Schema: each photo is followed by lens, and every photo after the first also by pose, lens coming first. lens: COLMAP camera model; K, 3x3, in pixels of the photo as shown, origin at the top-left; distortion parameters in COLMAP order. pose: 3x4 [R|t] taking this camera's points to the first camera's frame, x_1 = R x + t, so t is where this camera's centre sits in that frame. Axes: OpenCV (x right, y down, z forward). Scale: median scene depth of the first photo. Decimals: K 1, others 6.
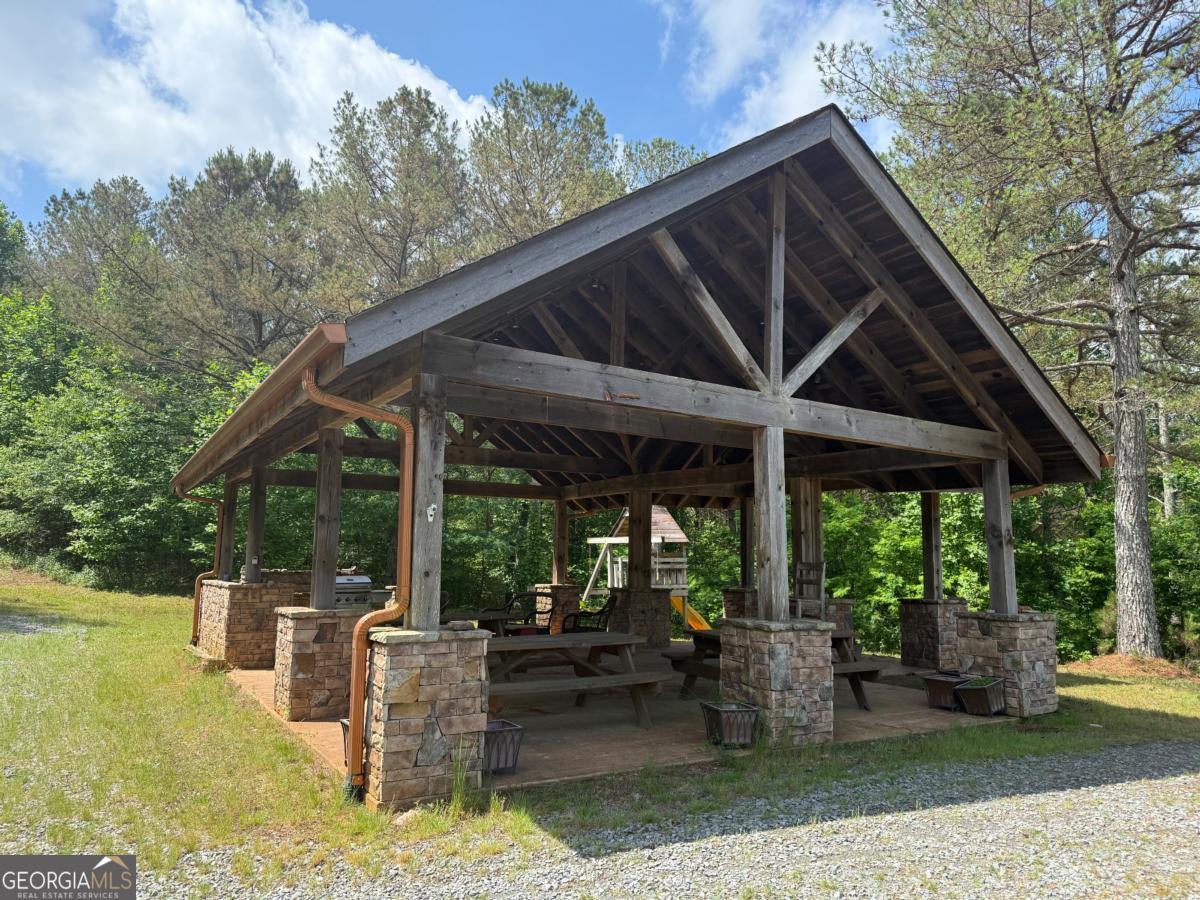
lens RADIAL K [[857.3, 0, 600.0], [0, 857.3, 450.0], [0, 0, 1]] dist [0.003522, 0.000185]
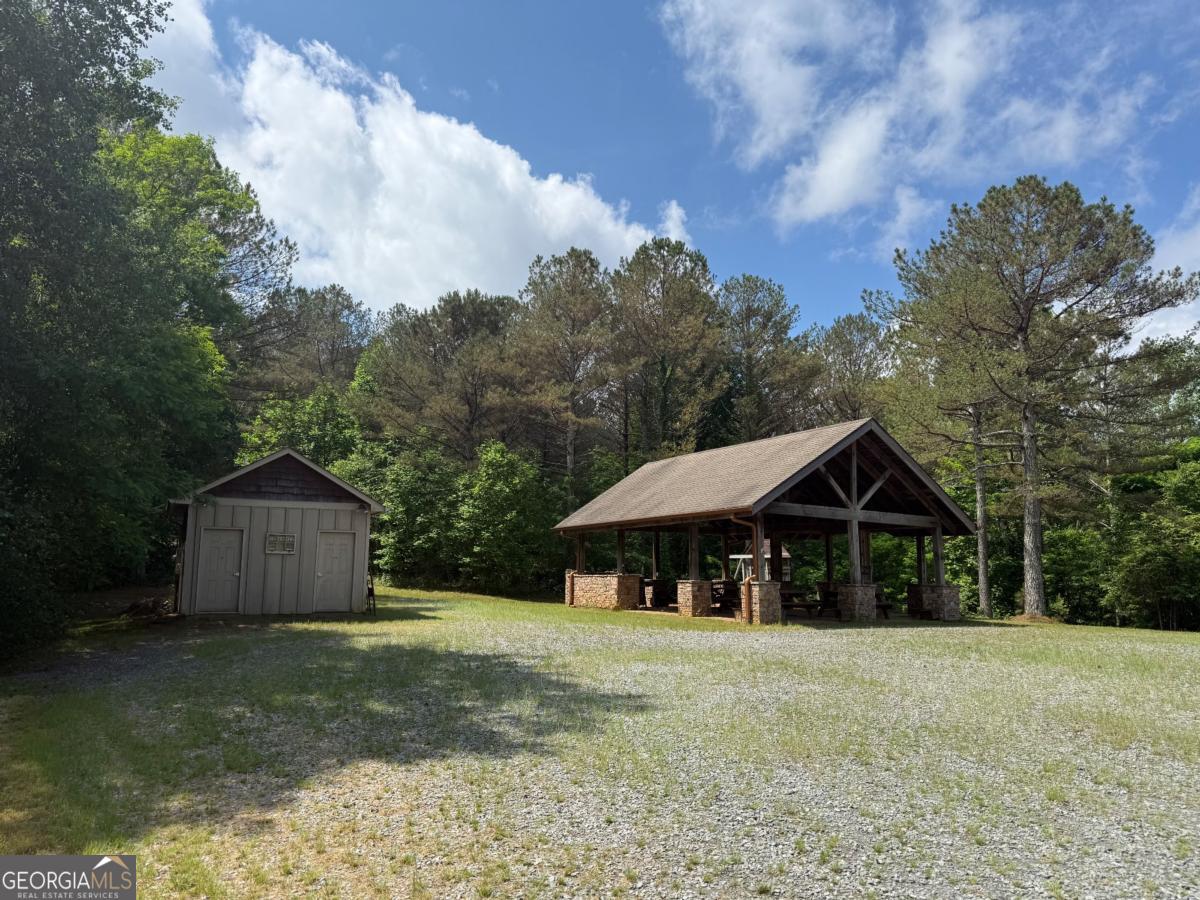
lens RADIAL K [[818.7, 0, 592.7], [0, 818.7, 454.8], [0, 0, 1]] dist [0.000224, -0.000813]
pose [[0.997888, -0.010317, -0.064133, -0.445812], [0.009319, 0.999831, -0.015831, -0.185761], [0.064286, 0.015200, 0.997816, -1.630488]]
